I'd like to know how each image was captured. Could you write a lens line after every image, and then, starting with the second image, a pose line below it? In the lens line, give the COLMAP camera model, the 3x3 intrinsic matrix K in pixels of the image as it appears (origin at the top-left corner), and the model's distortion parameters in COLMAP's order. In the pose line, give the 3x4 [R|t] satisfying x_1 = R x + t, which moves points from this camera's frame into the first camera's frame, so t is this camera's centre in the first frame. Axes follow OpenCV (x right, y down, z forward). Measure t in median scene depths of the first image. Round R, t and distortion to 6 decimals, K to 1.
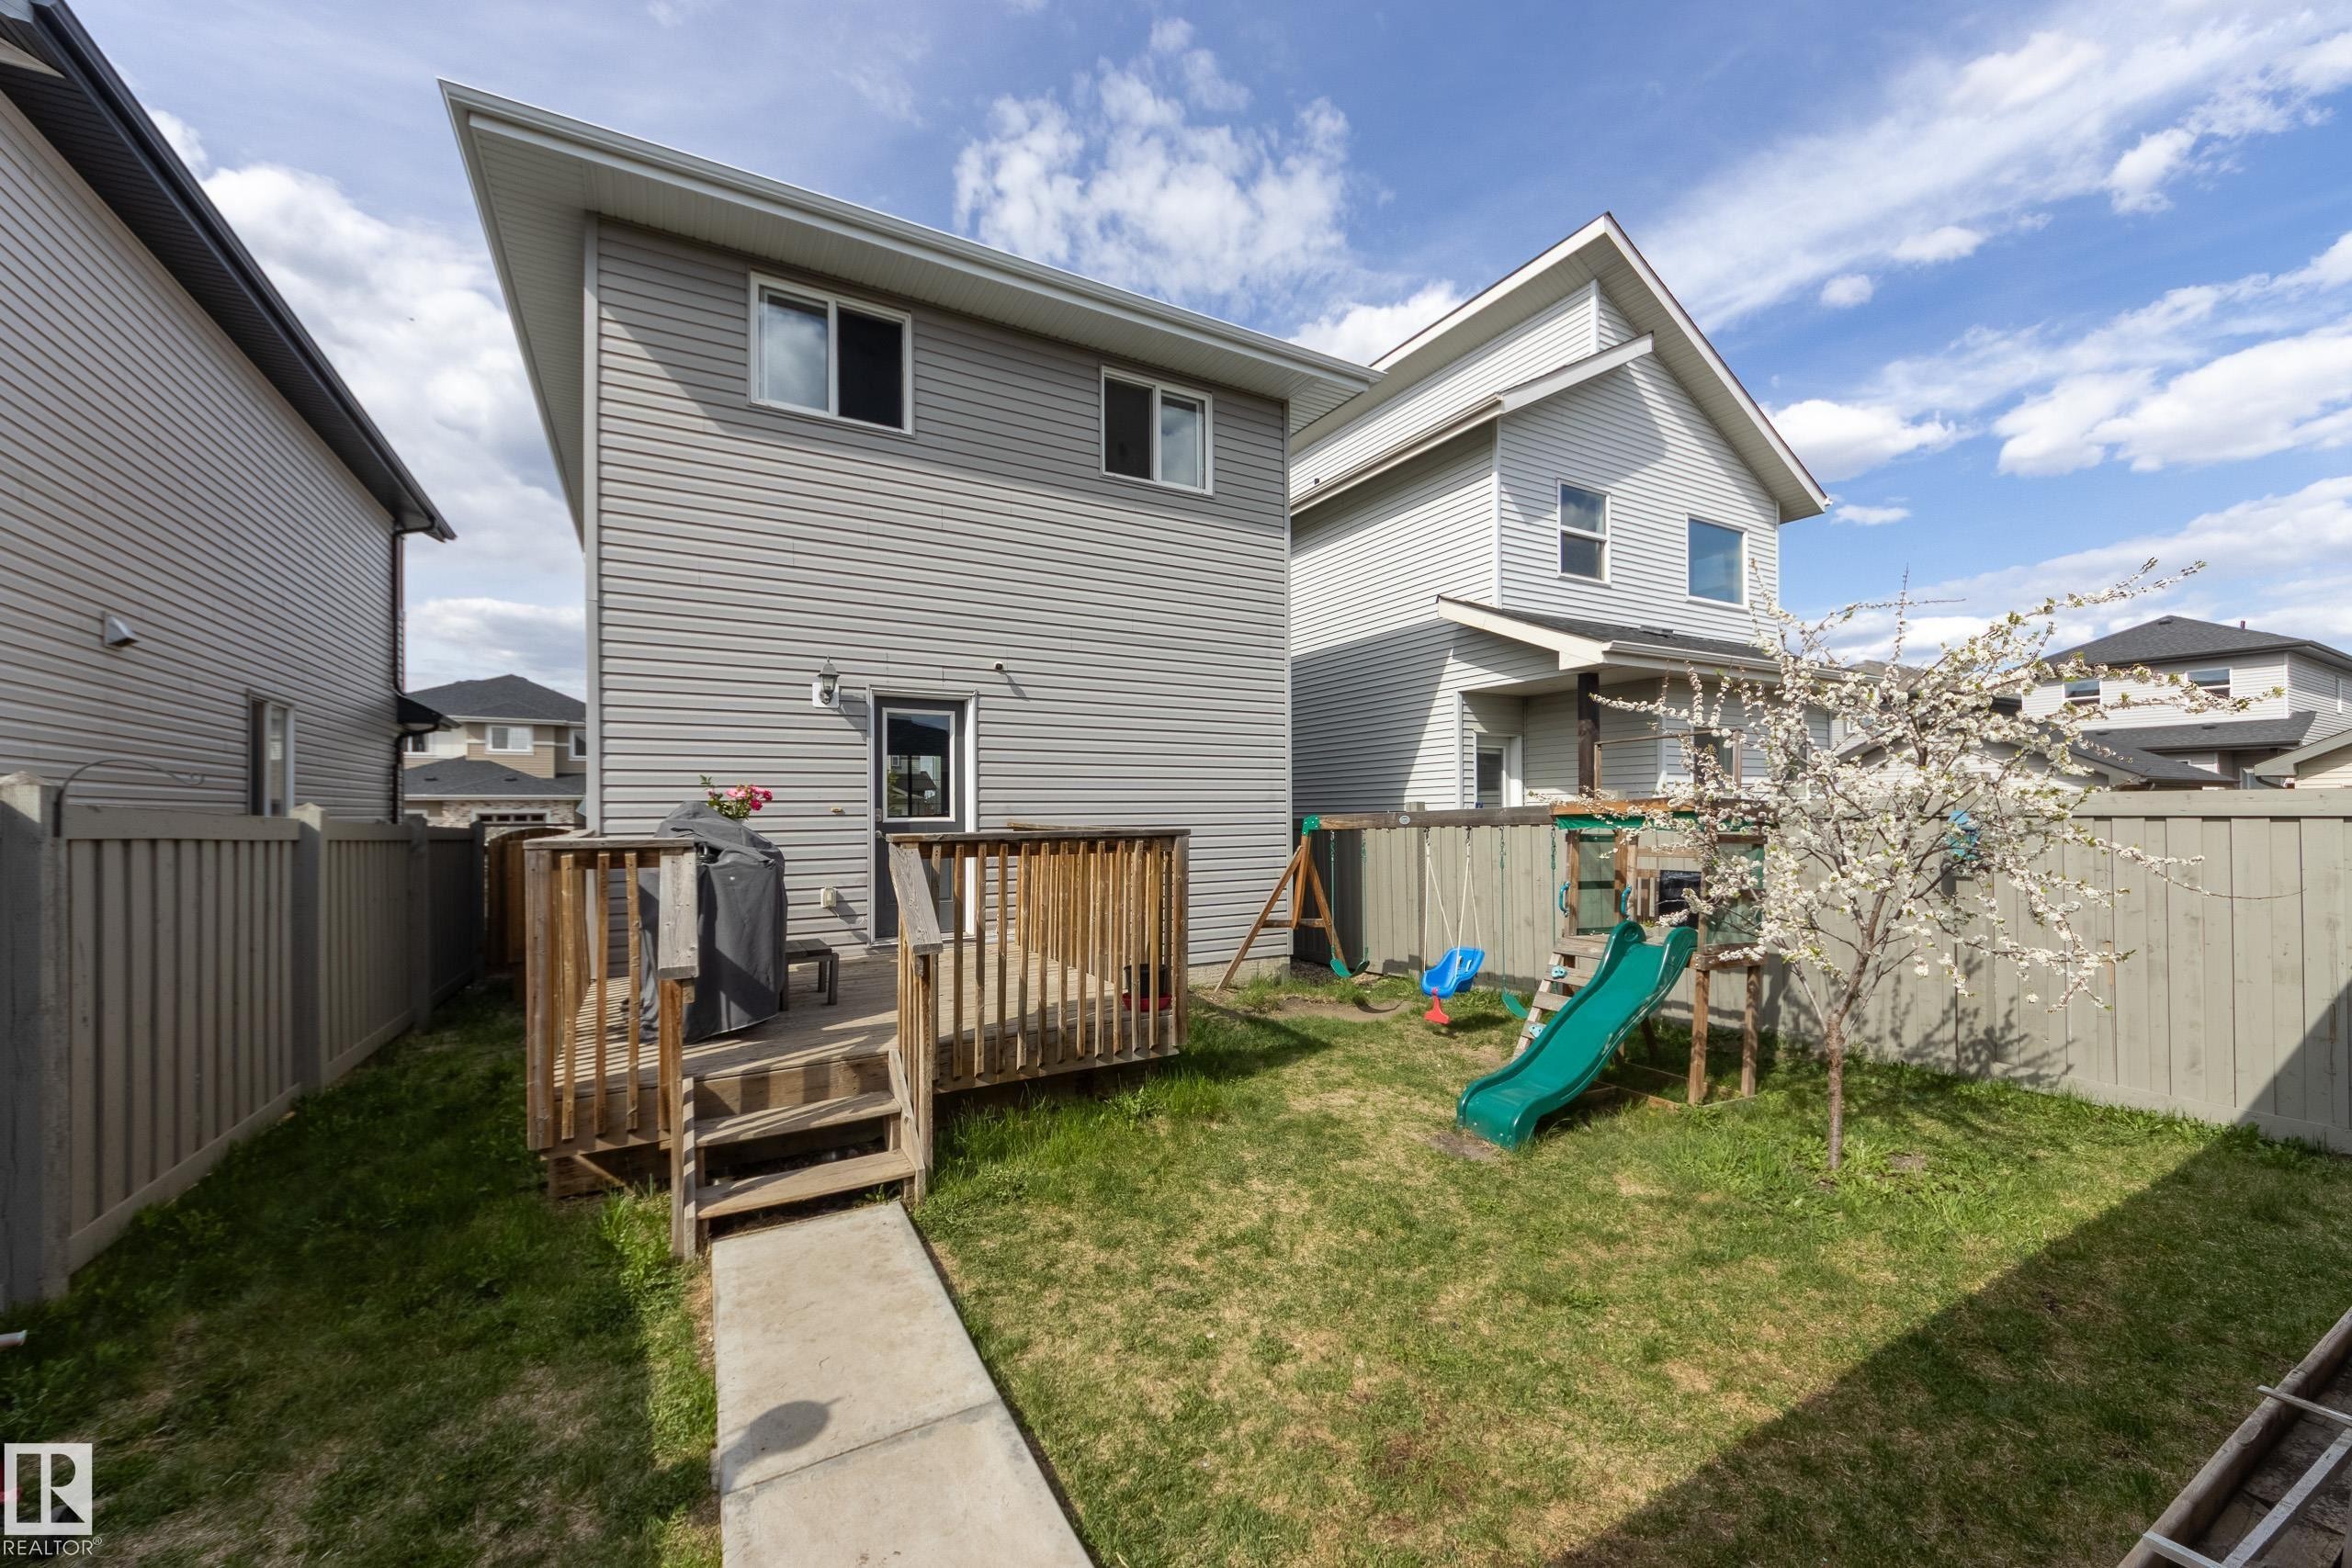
lens RADIAL K [[889.4, 0, 1165.4], [0, 889.4, 823.0], [0, 0, 1]] dist [0.002547, -0.004118]
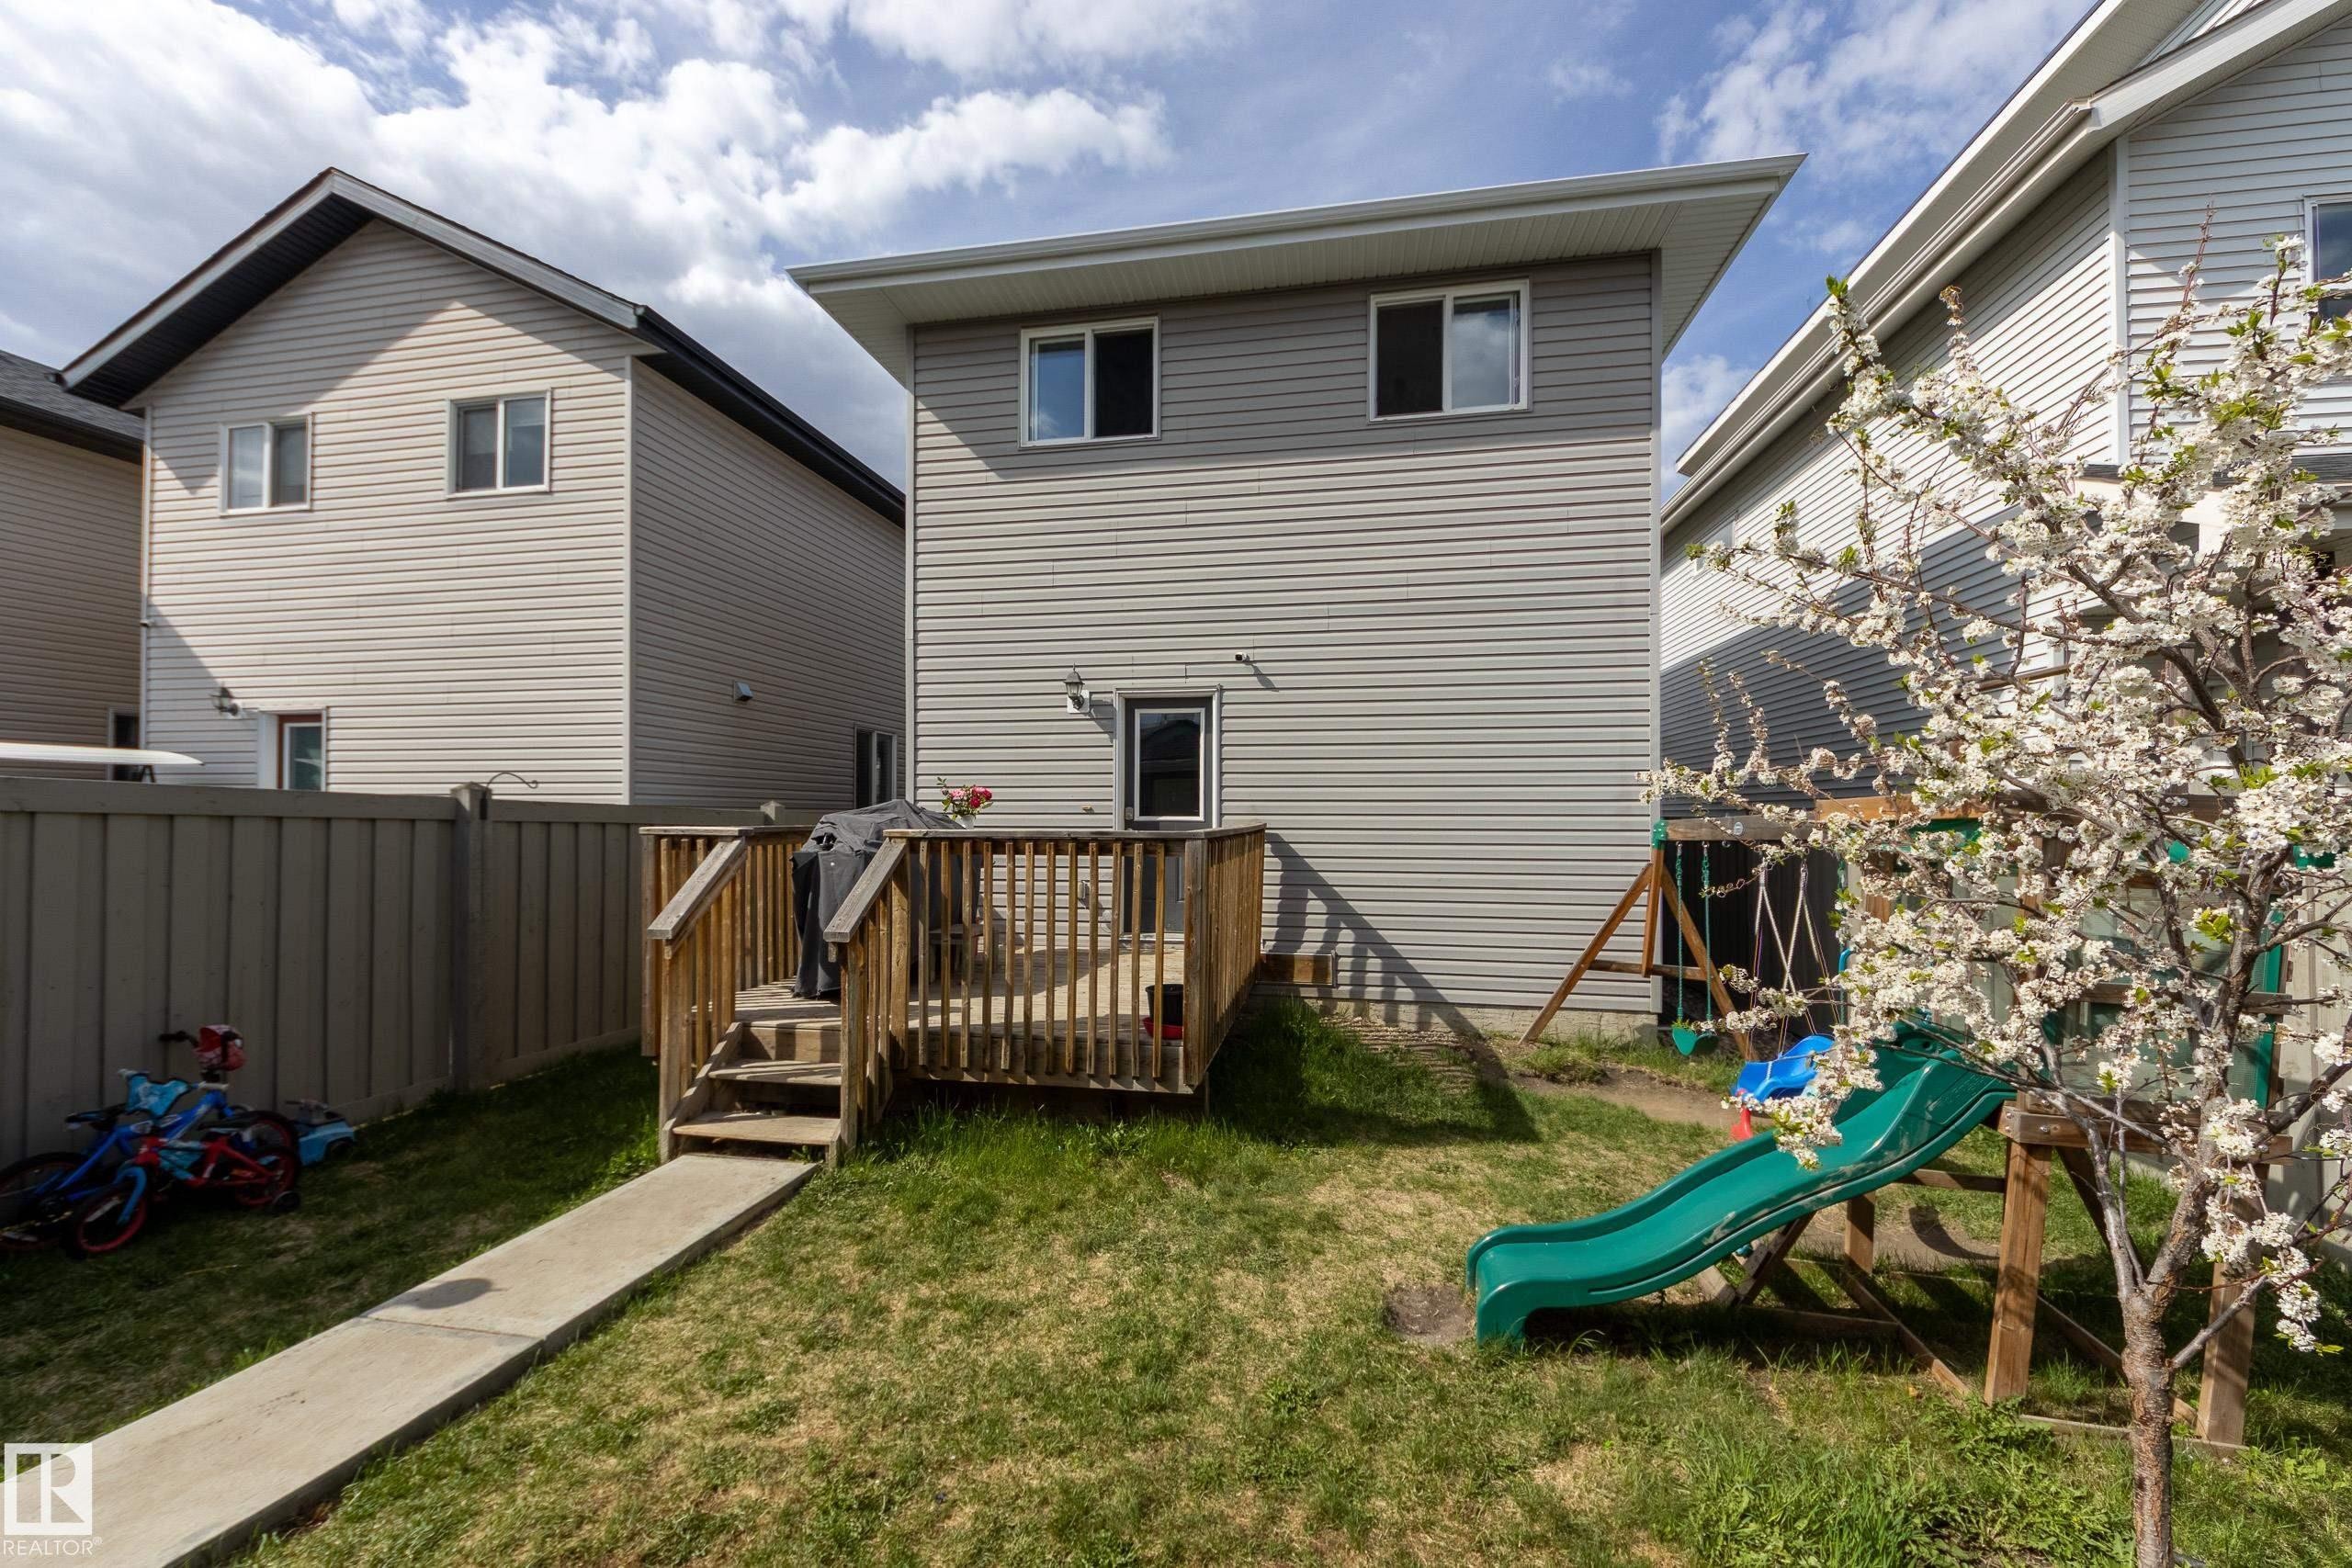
lens RADIAL K [[913.3, 0, 1175.9], [0, 913.3, 823.8], [0, 0, 1]] dist [0.000845, -0.000083]
pose [[0.764938, 0.016477, -0.643893, 0.434251], [-0.016821, 0.999843, 0.005603, -0.004300], [0.643884, 0.006545, 0.765095, 0.242400]]
